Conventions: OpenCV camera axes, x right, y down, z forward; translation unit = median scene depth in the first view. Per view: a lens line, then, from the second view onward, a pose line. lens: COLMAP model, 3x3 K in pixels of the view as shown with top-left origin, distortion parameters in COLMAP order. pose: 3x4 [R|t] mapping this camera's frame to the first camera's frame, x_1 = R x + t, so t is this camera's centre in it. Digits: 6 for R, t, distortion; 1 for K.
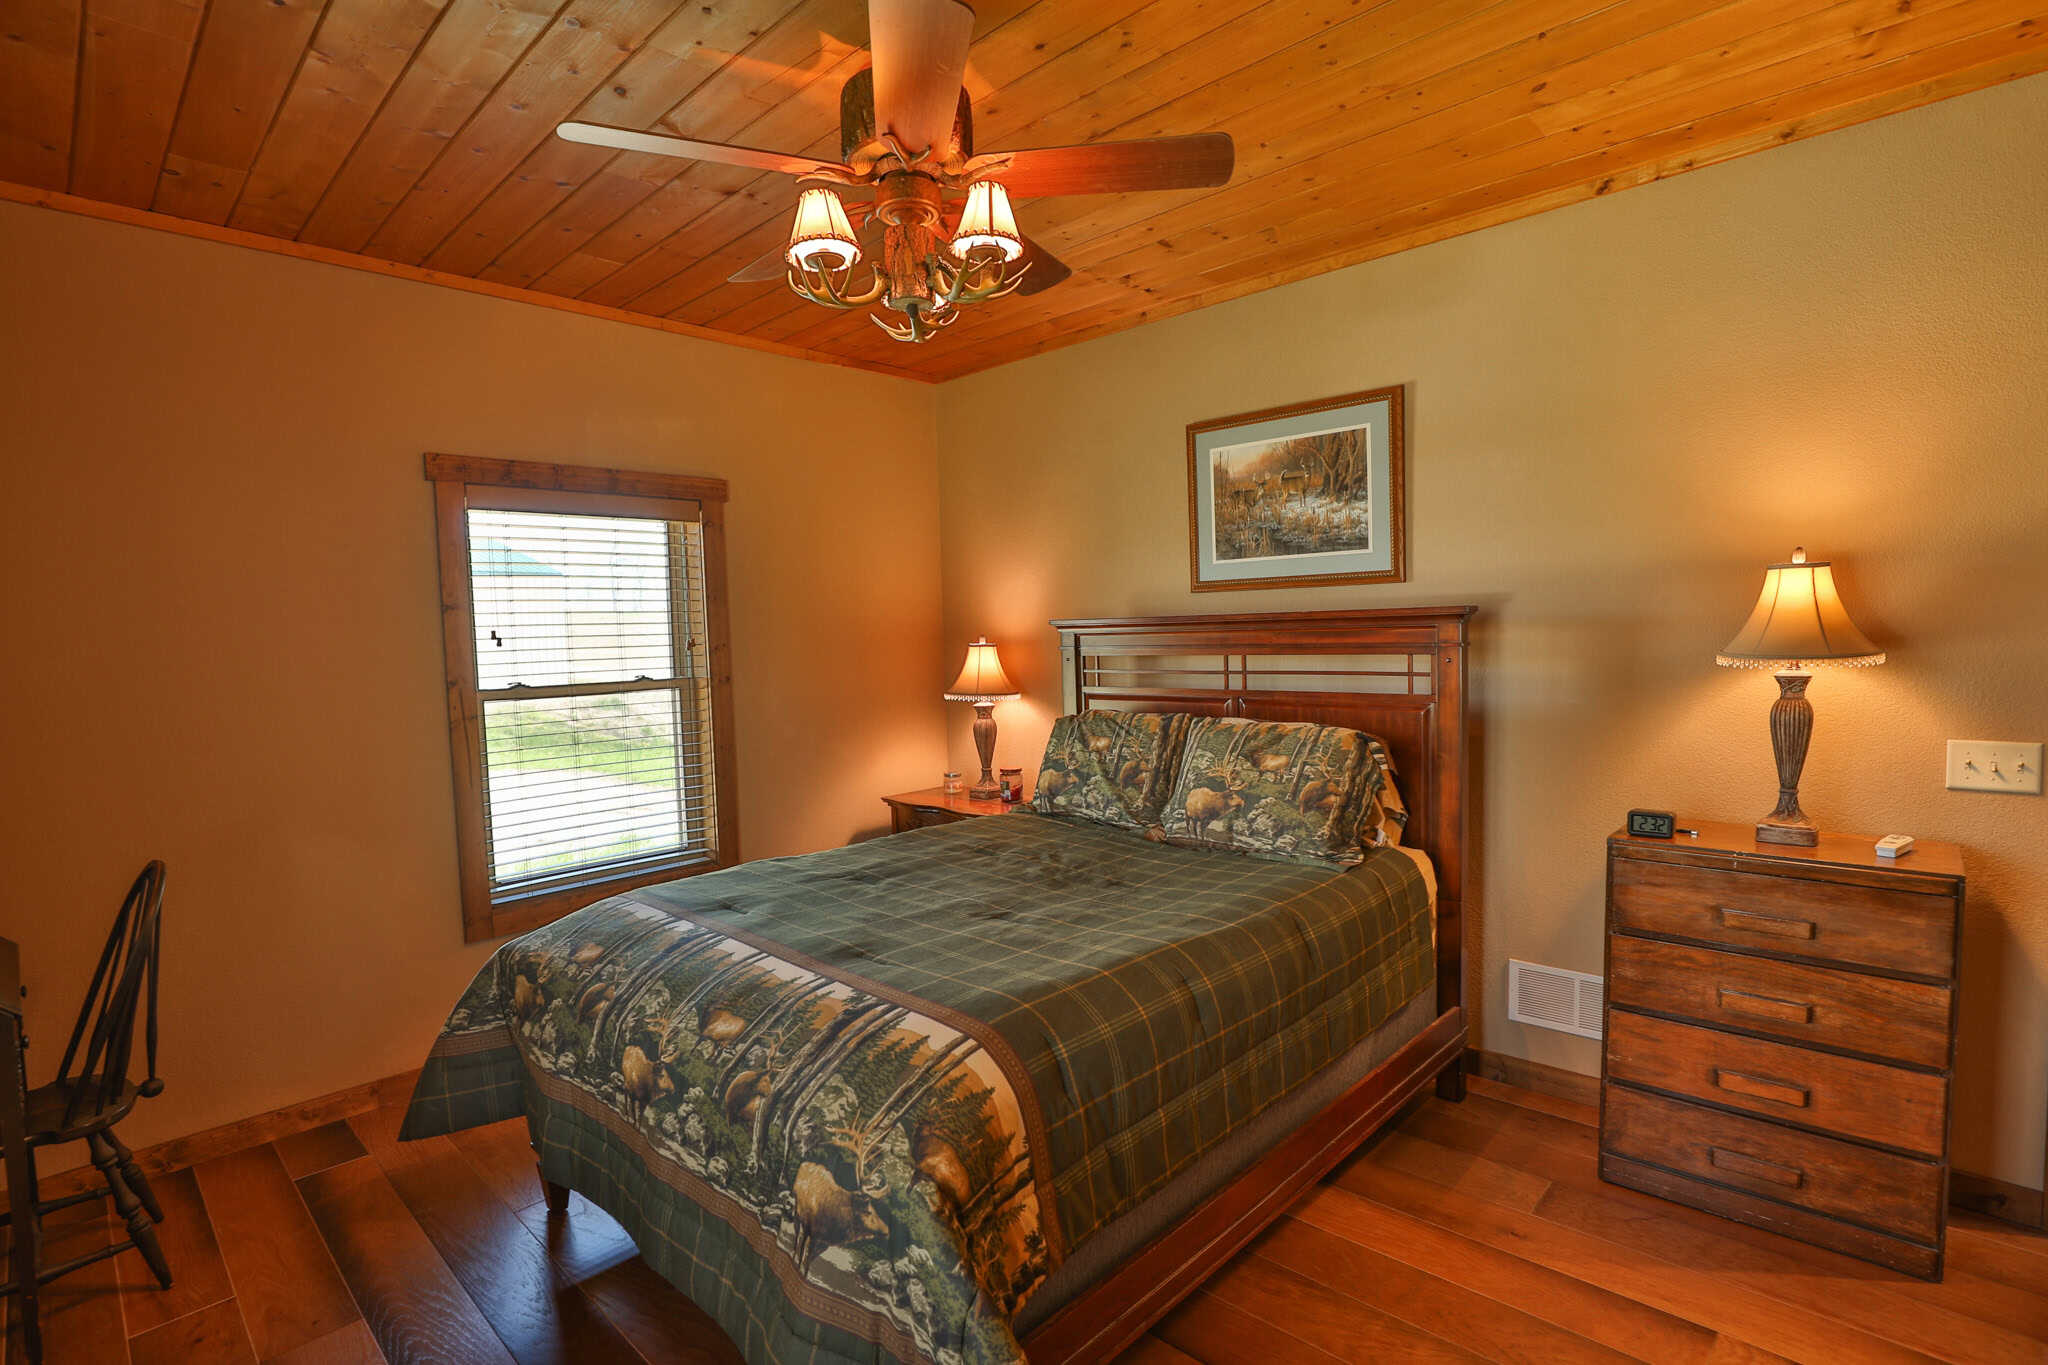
lens RADIAL K [[984.6, 0, 1027.6], [0, 984.6, 685.4], [0, 0, 1]] dist [-0.044250, 0.011718]
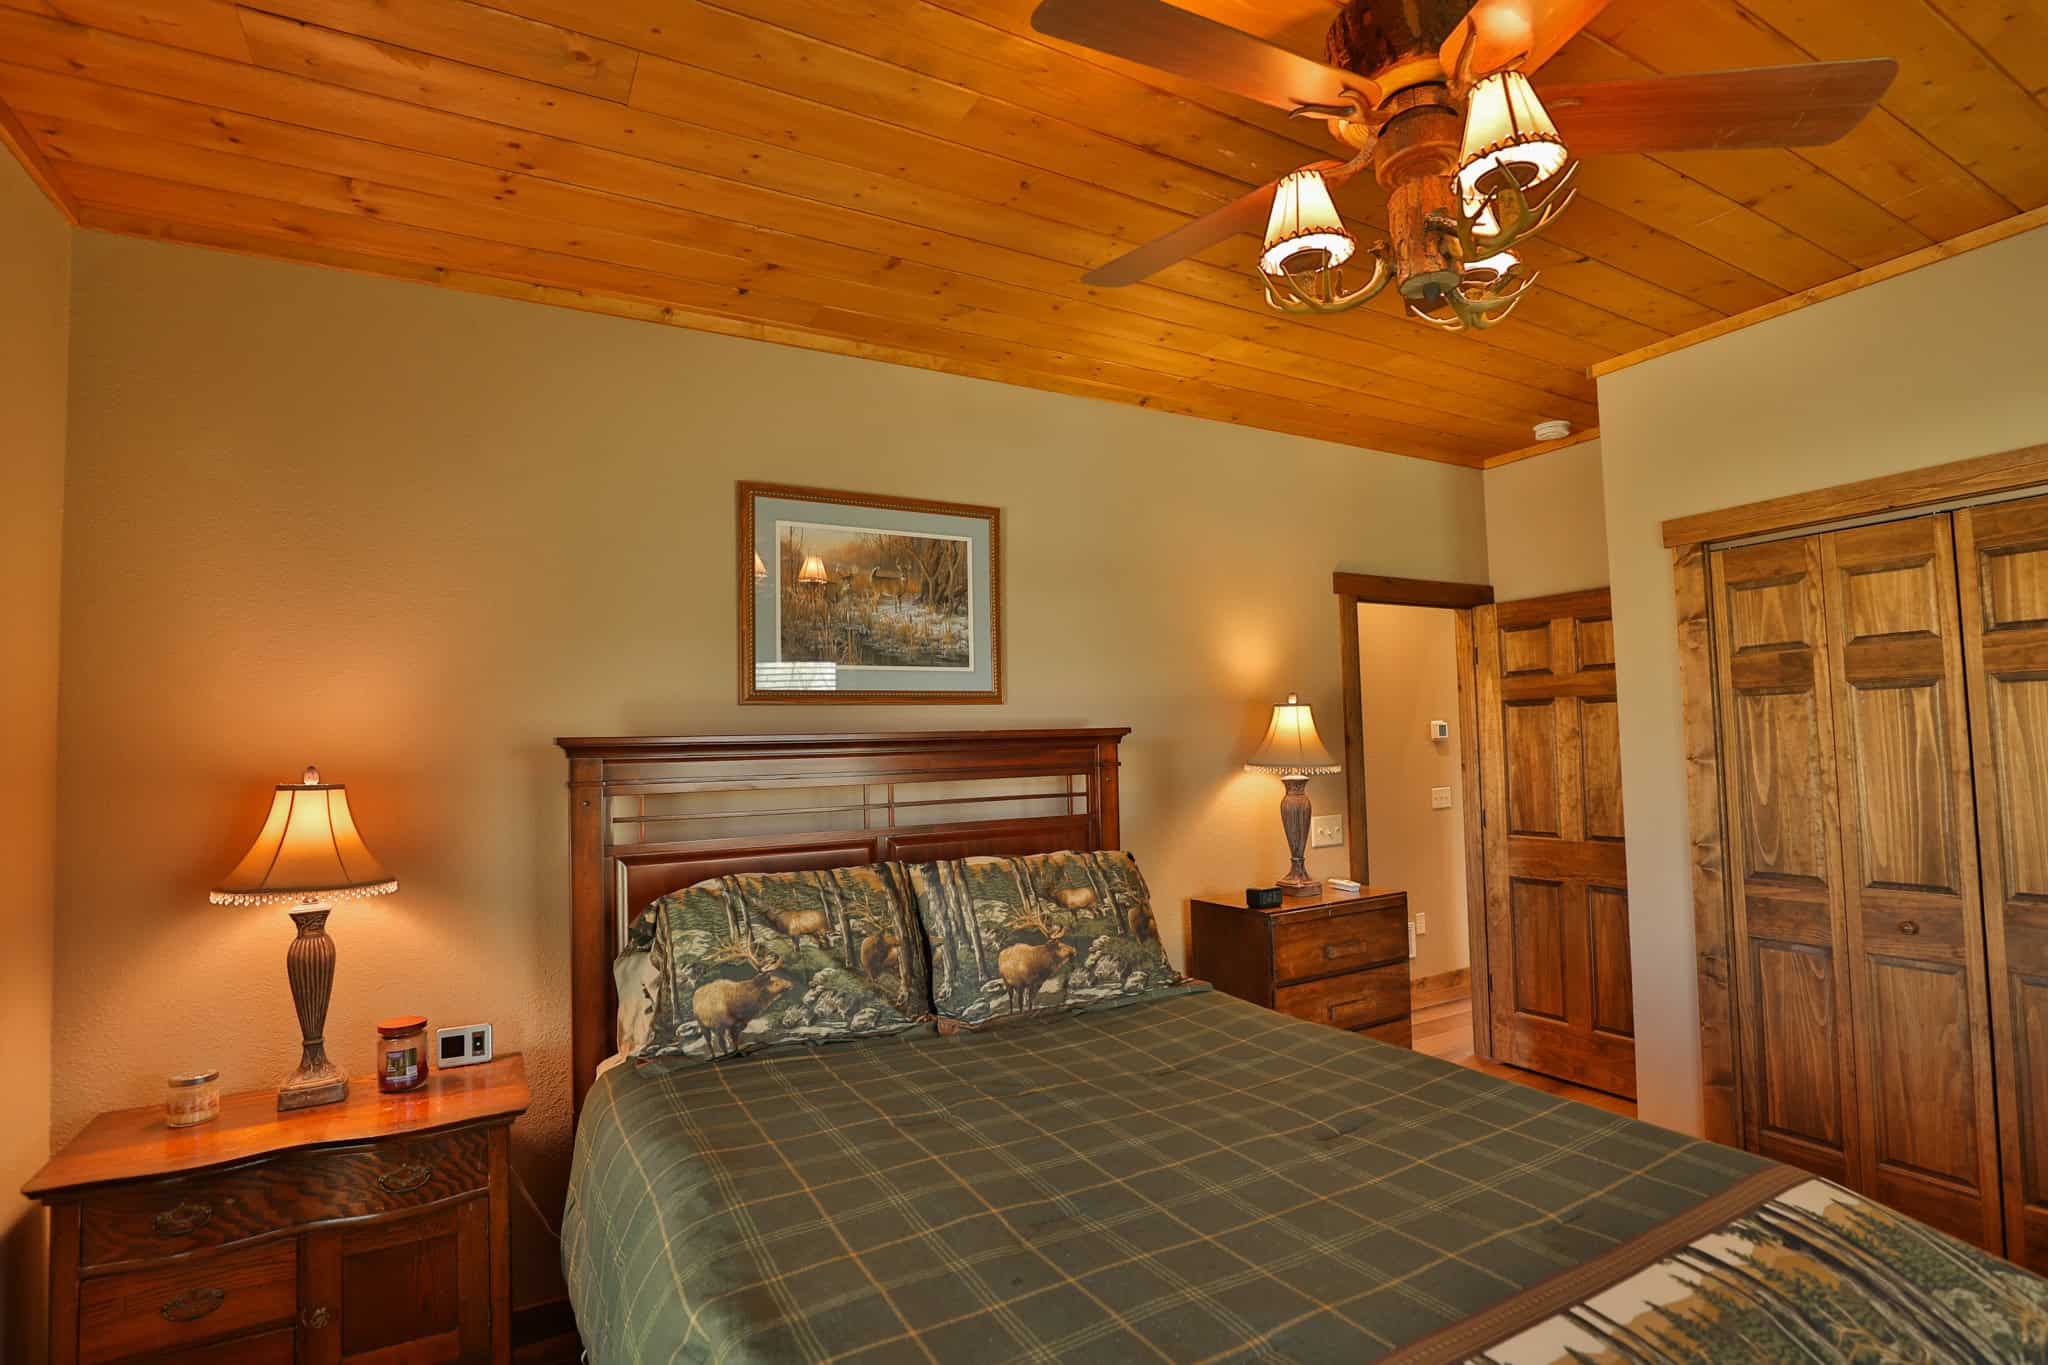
lens RADIAL K [[984.6, 0, 1033.4], [0, 984.6, 685.3], [0, 0, 1]] dist [-0.044250, 0.011718]
pose [[0.292267, 0.078342, 0.953123, -0.544060], [0.074658, 0.991728, -0.104408, -0.018553], [-0.953418, 0.101673, 0.284001, 0.679984]]
